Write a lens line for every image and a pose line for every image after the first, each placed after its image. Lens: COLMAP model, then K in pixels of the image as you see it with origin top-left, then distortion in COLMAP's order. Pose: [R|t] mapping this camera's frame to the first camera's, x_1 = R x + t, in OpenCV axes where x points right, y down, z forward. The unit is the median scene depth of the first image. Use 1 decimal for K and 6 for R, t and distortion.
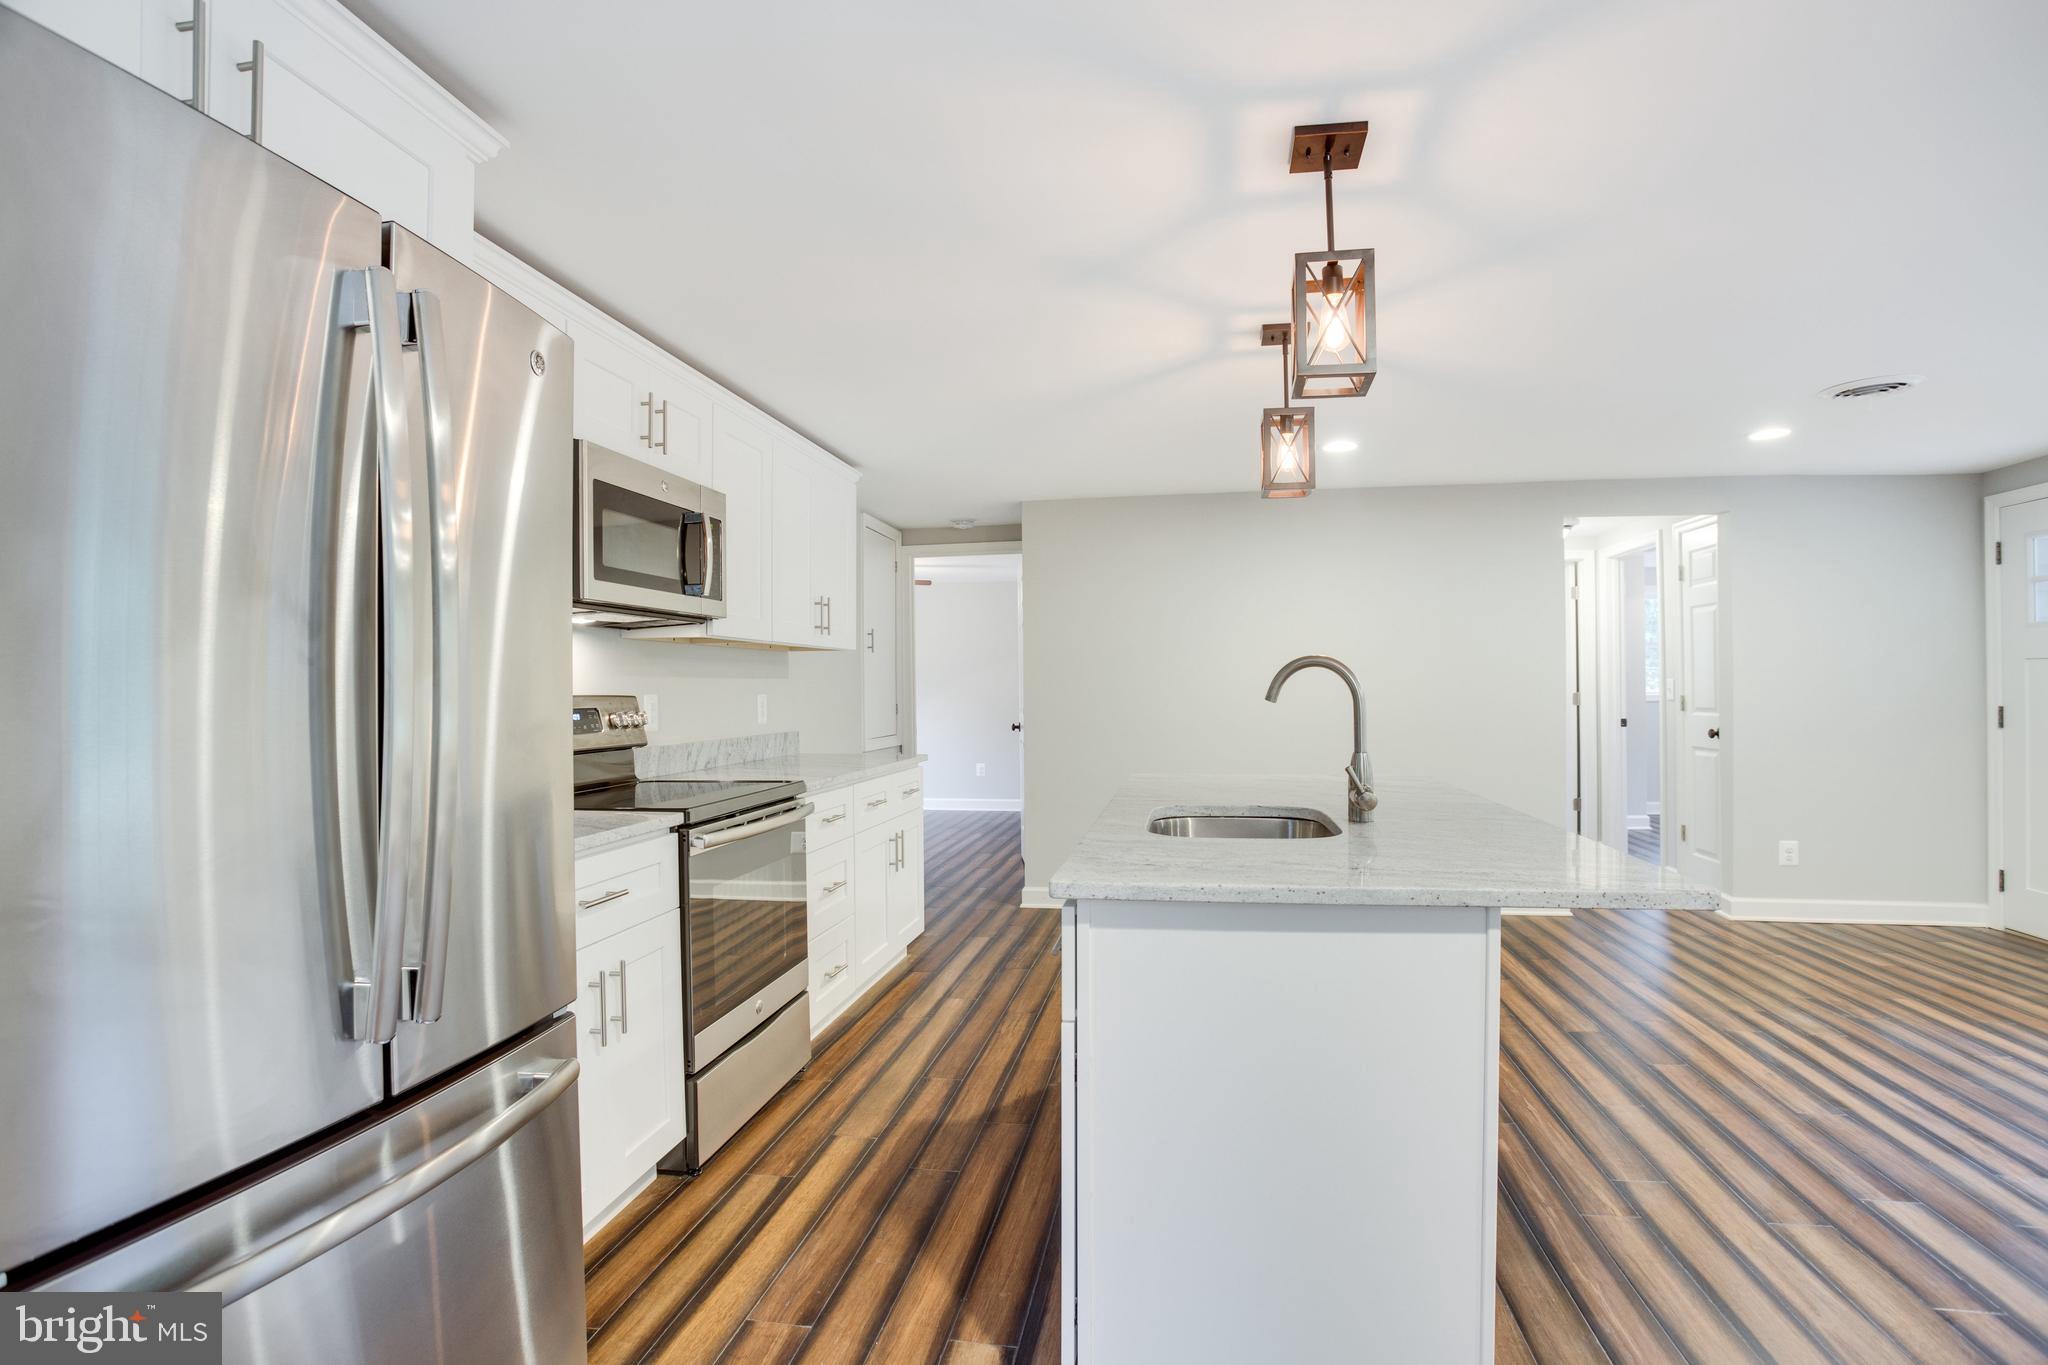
lens RADIAL K [[983.8, 0, 1062.6], [0, 983.8, 694.2], [0, 0, 1]] dist [-0.044216, 0.017621]
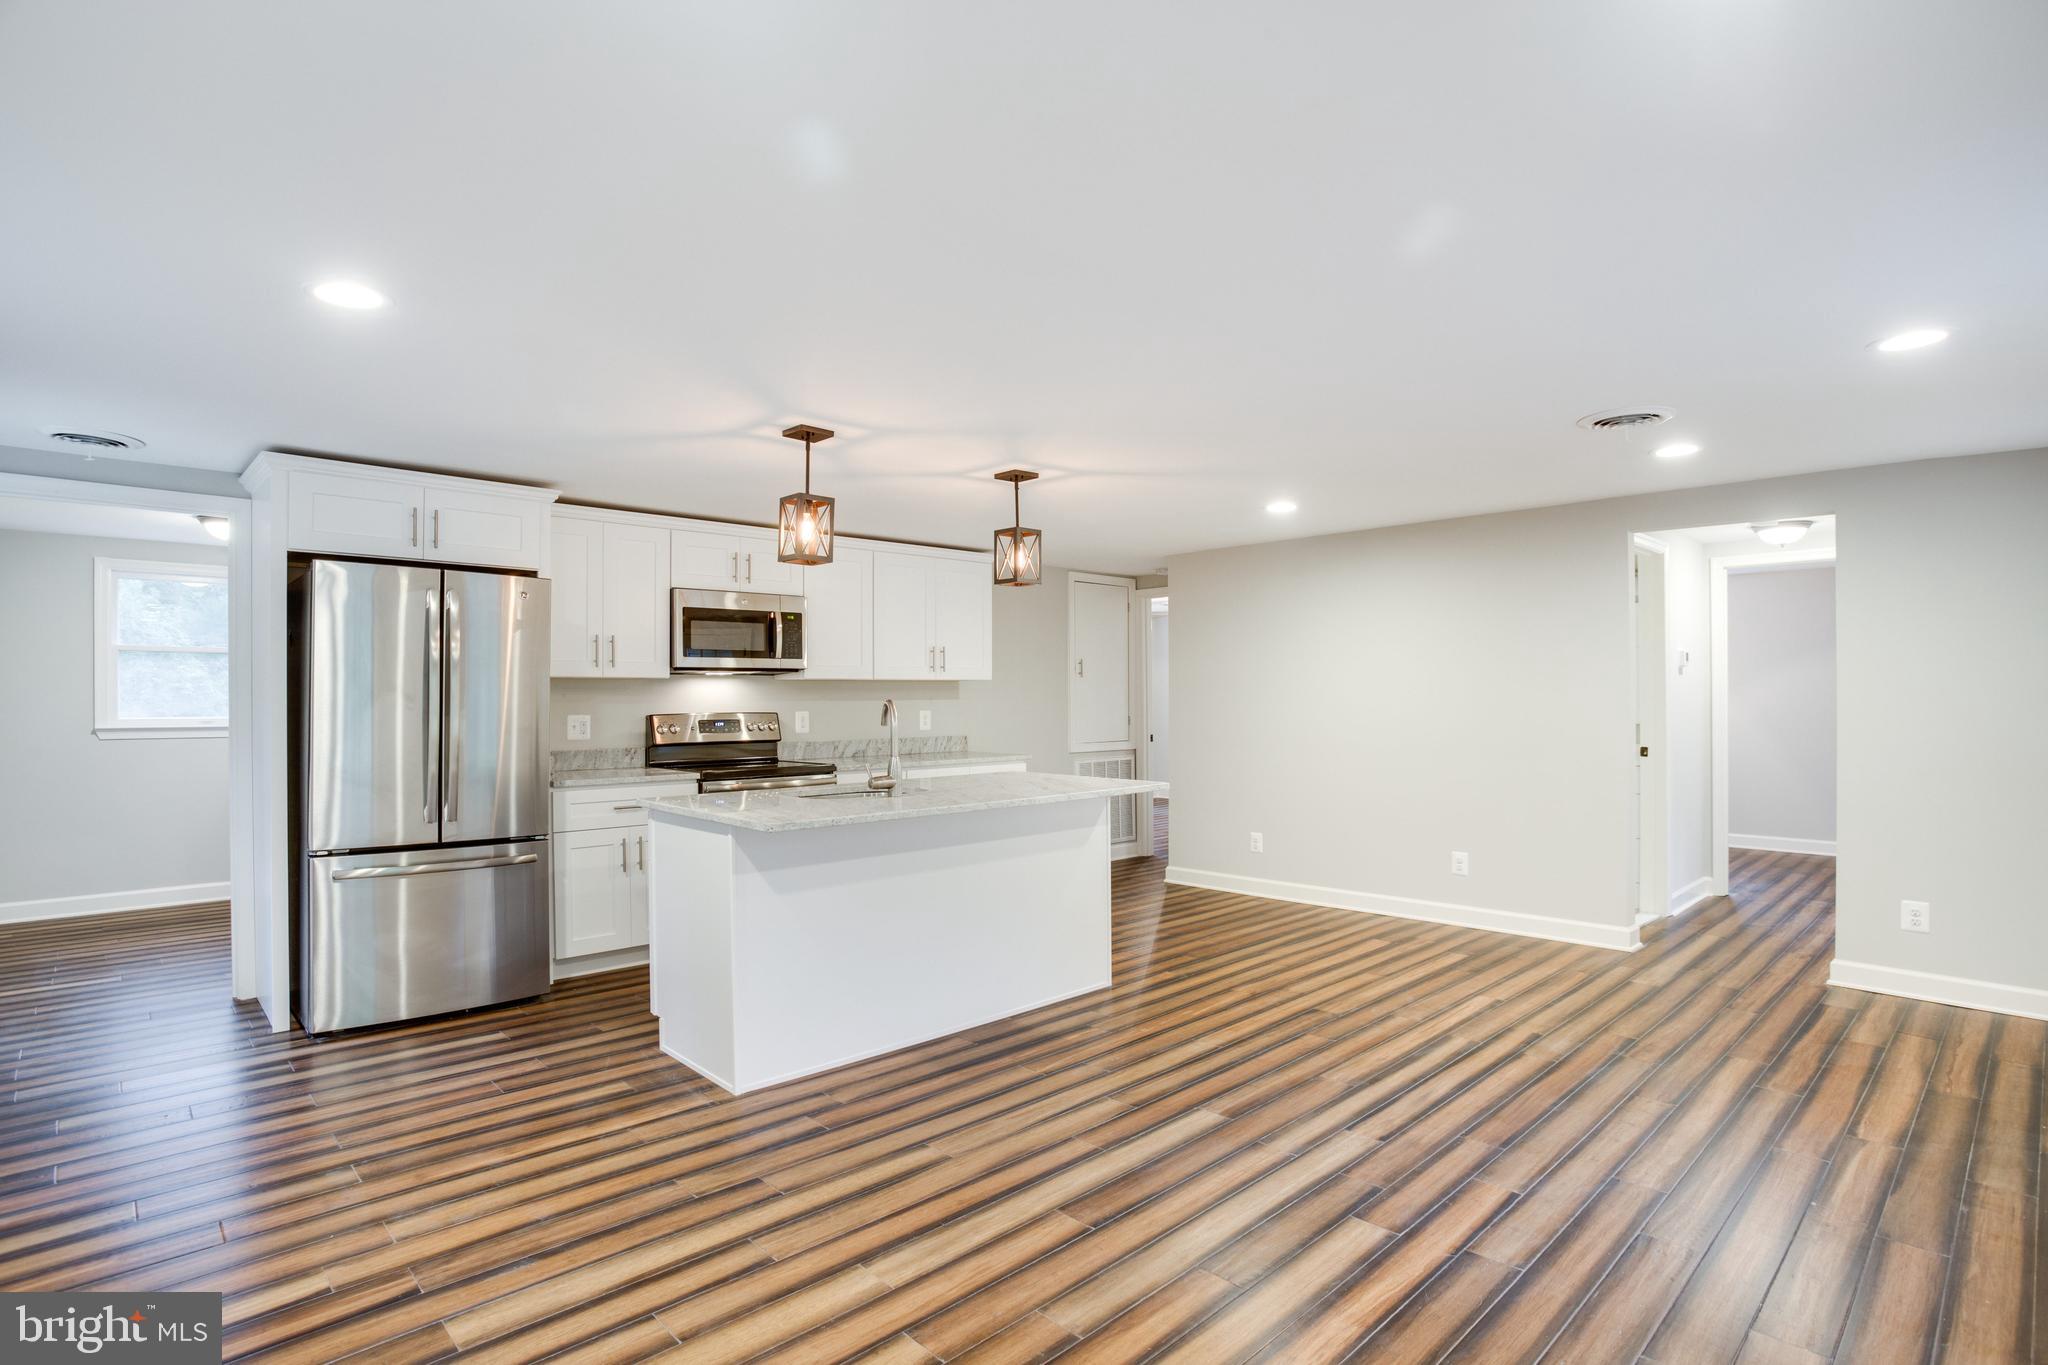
lens RADIAL K [[983.8, 0, 1062.6], [0, 983.8, 694.2], [0, 0, 1]] dist [-0.044216, 0.017621]
pose [[0.815722, 0.003230, -0.578435, 0.933889], [-0.006894, 0.999968, -0.004138, -0.025595], [0.578403, 0.007363, 0.815718, -0.140736]]
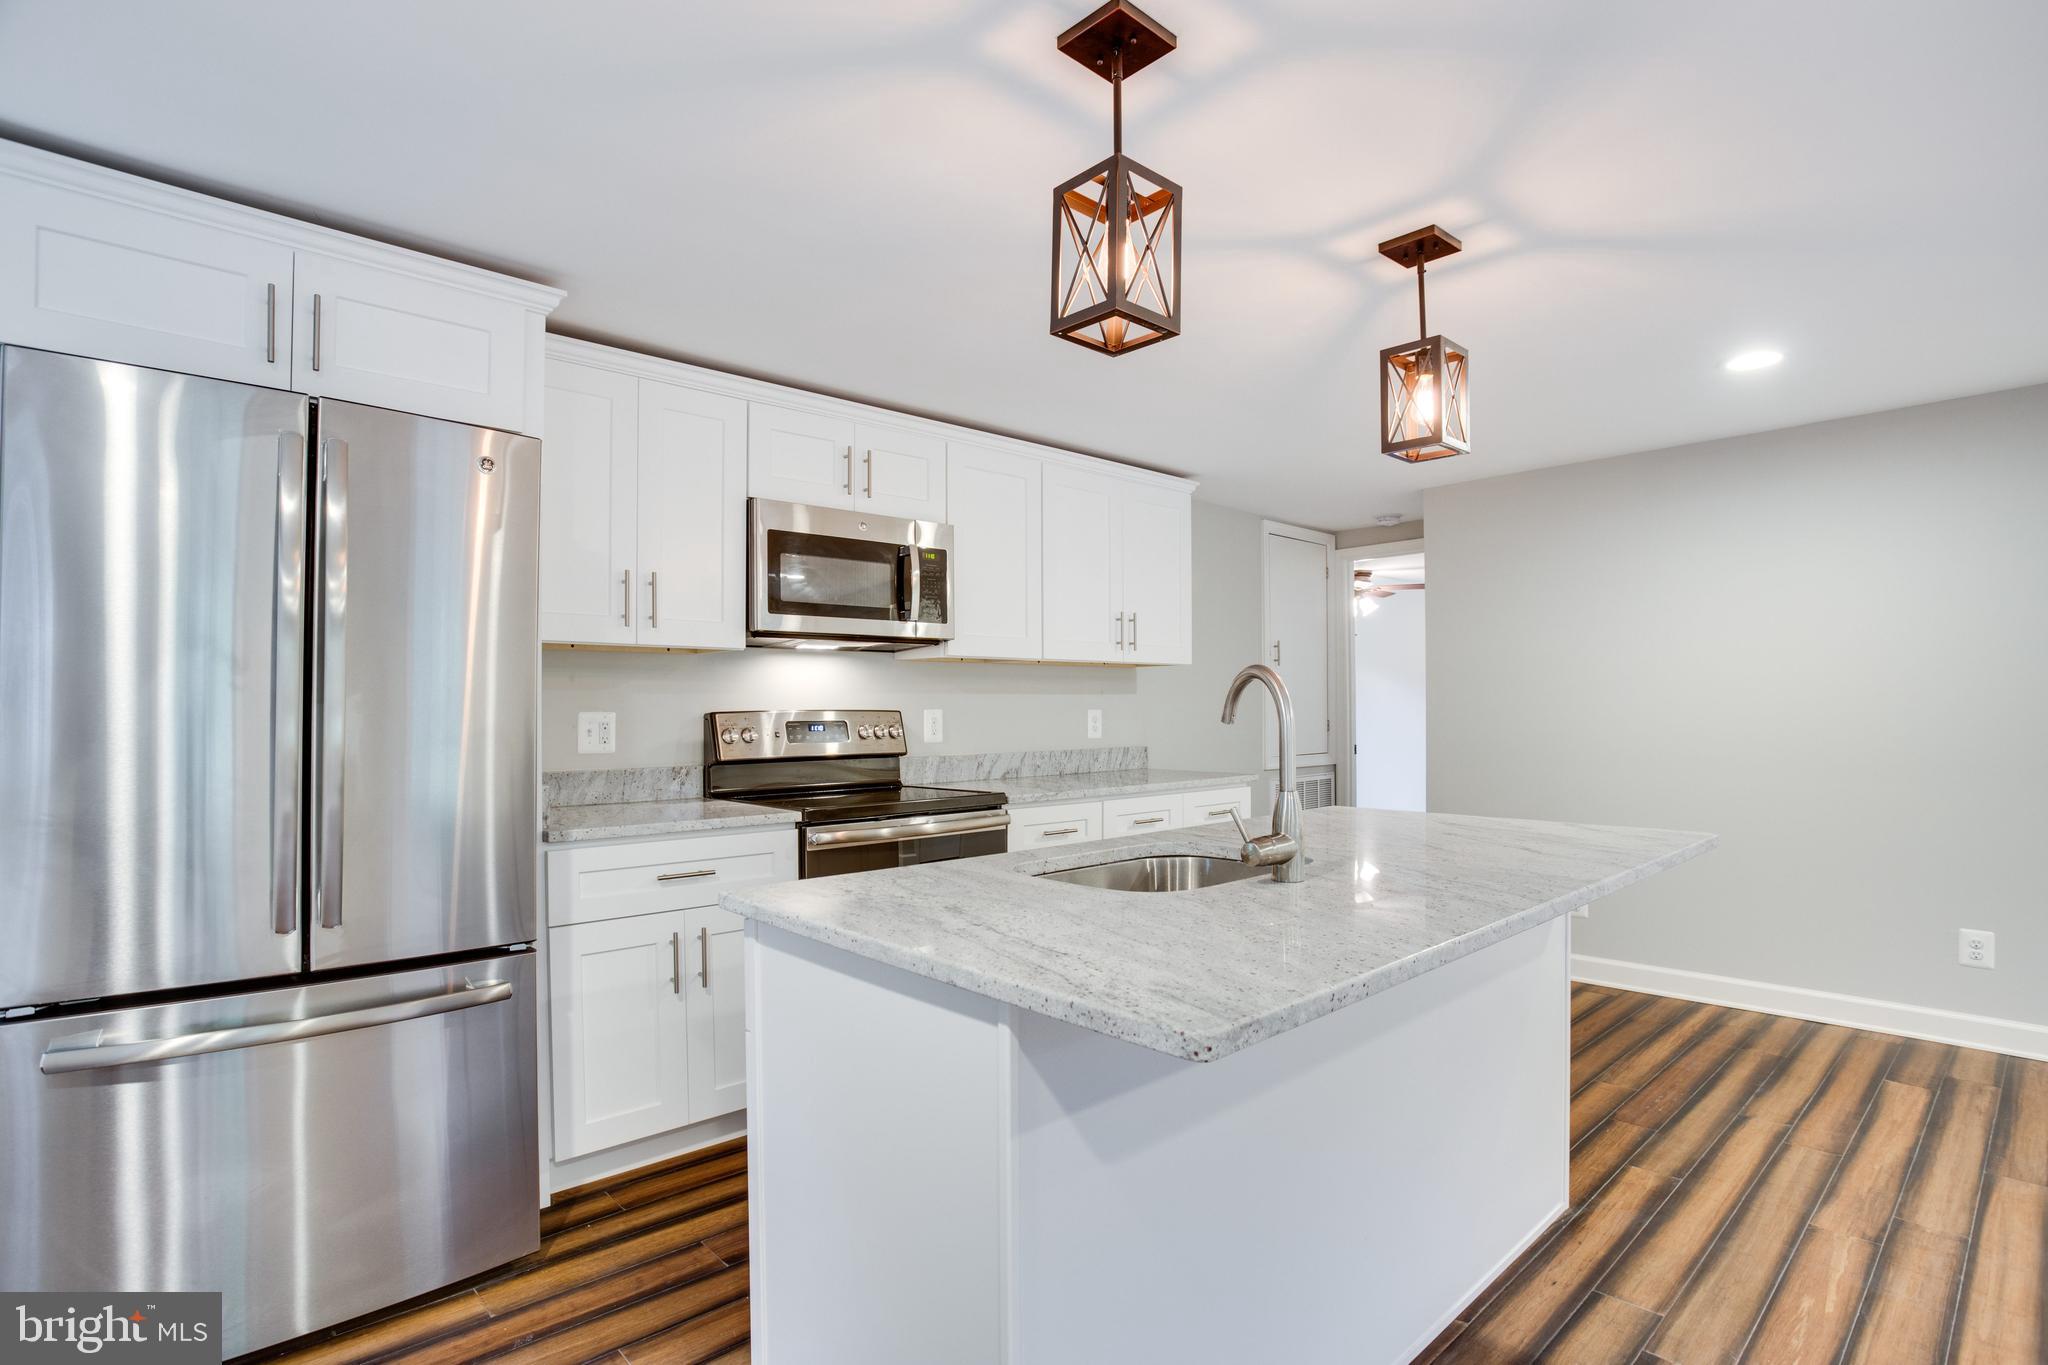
lens RADIAL K [[1010.5, 0, 1031.1], [0, 1010.5, 700.8], [0, 0, 1]] dist [-0.042311, 0.001183]
pose [[0.782219, -0.000200, -0.623004, 0.381322], [-0.005390, 0.999960, -0.007087, -0.001725], [0.622980, 0.008902, 0.782187, 0.160892]]
